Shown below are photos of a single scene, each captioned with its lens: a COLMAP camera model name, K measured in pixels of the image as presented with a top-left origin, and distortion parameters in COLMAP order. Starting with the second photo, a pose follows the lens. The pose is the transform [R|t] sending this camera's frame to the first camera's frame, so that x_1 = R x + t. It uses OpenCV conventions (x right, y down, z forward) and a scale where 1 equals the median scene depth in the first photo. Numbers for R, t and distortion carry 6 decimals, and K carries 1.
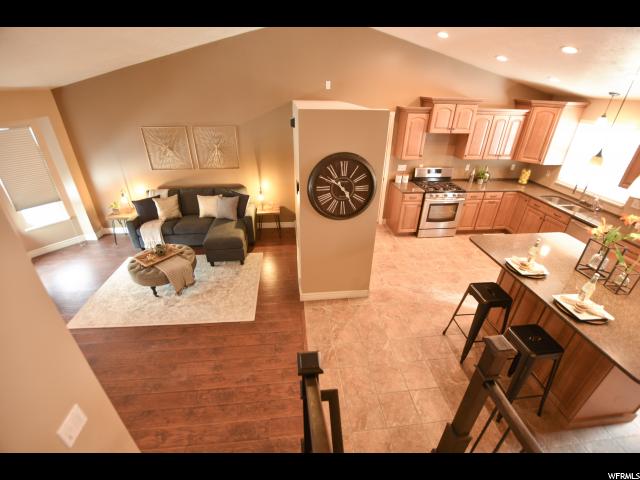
lens RADIAL K [[283.4, 0, 319.0], [0, 283.4, 239.8], [0, 0, 1]] dist [-0.023547, -0.000145]
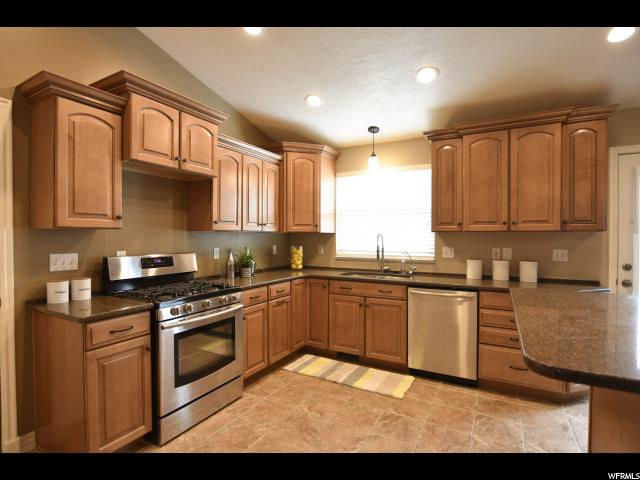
lens RADIAL K [[322.1, 0, 320.0], [0, 322.1, 240.0], [0, 0, 1]] dist [-0.022667, 0.000096]
pose [[0.574909, -0.023556, 0.817878, 0.171631], [0.393784, 0.884175, -0.251336, -0.059830], [-0.717227, 0.466562, 0.517596, 0.614969]]
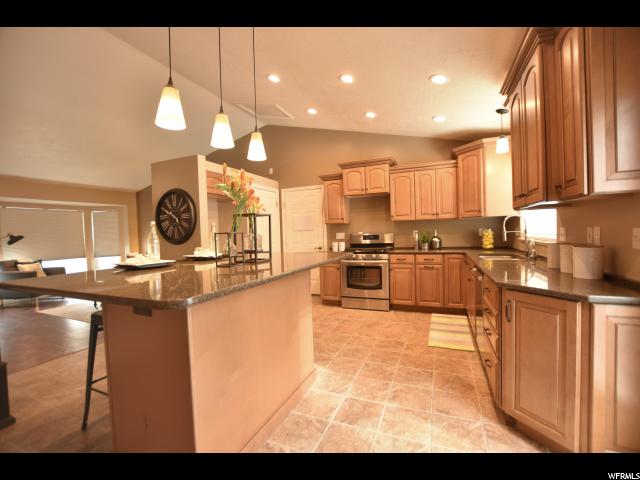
lens RADIAL K [[283.4, 0, 319.0], [0, 283.4, 239.8], [0, 0, 1]] dist [-0.023547, -0.000145]
pose [[0.871556, -0.029243, -0.489423, 0.787814], [-0.192000, 0.898142, -0.395573, 0.177458], [0.451139, 0.438733, 0.777166, 0.233416]]
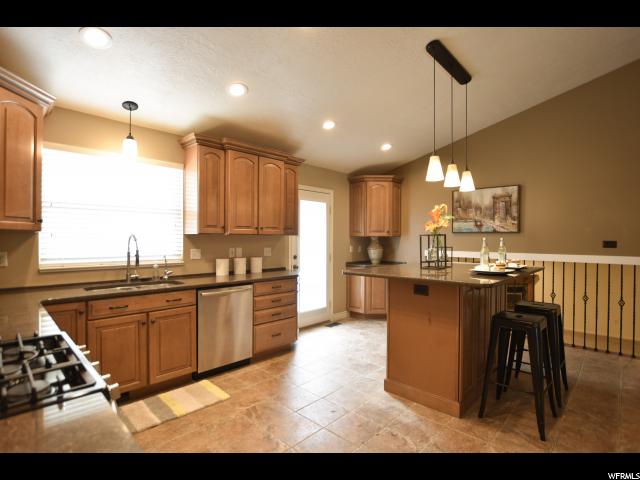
lens RADIAL K [[322.1, 0, 320.0], [0, 322.1, 240.0], [0, 0, 1]] dist [-0.022667, 0.000096]
pose [[-0.640848, -0.019156, 0.767429, 0.169073], [0.352087, 0.881008, 0.316004, -0.263612], [-0.682165, 0.472713, -0.557848, 0.995640]]
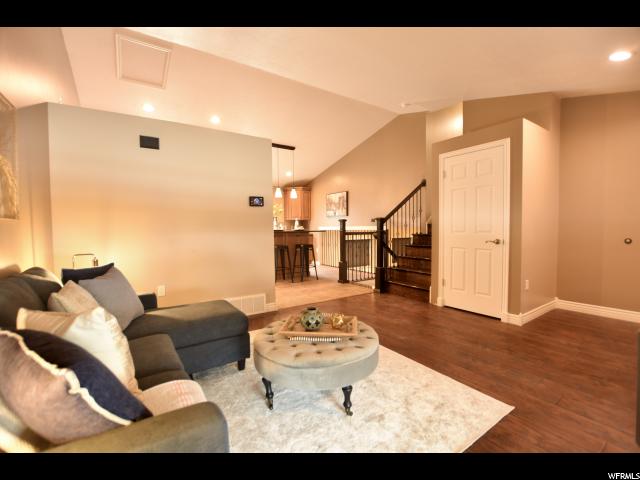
lens RADIAL K [[283.4, 0, 319.0], [0, 283.4, 239.8], [0, 0, 1]] dist [-0.023547, -0.000145]
pose [[-0.464115, -0.044050, 0.884679, -0.790317], [0.420168, 0.868298, 0.263660, -0.160880], [-0.779780, 0.494082, -0.384482, 0.883654]]
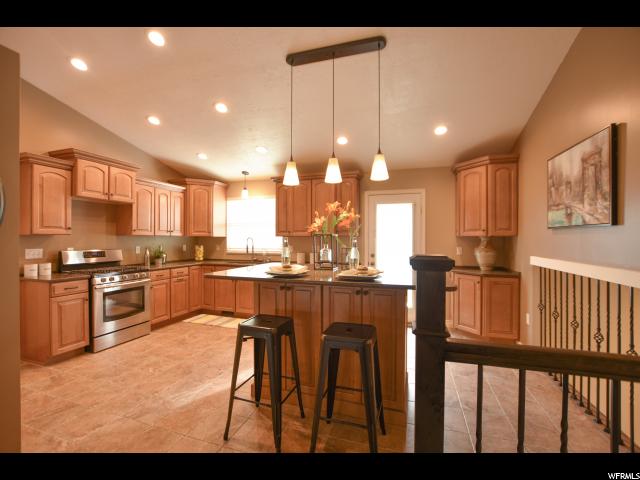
lens RADIAL K [[283.4, 0, 319.0], [0, 283.4, 239.8], [0, 0, 1]] dist [-0.023547, -0.000145]
pose [[0.415579, -0.016350, 0.909410, 0.007096], [0.434529, 0.881930, -0.182714, 0.108121], [-0.799048, 0.471097, 0.373616, 0.297135]]
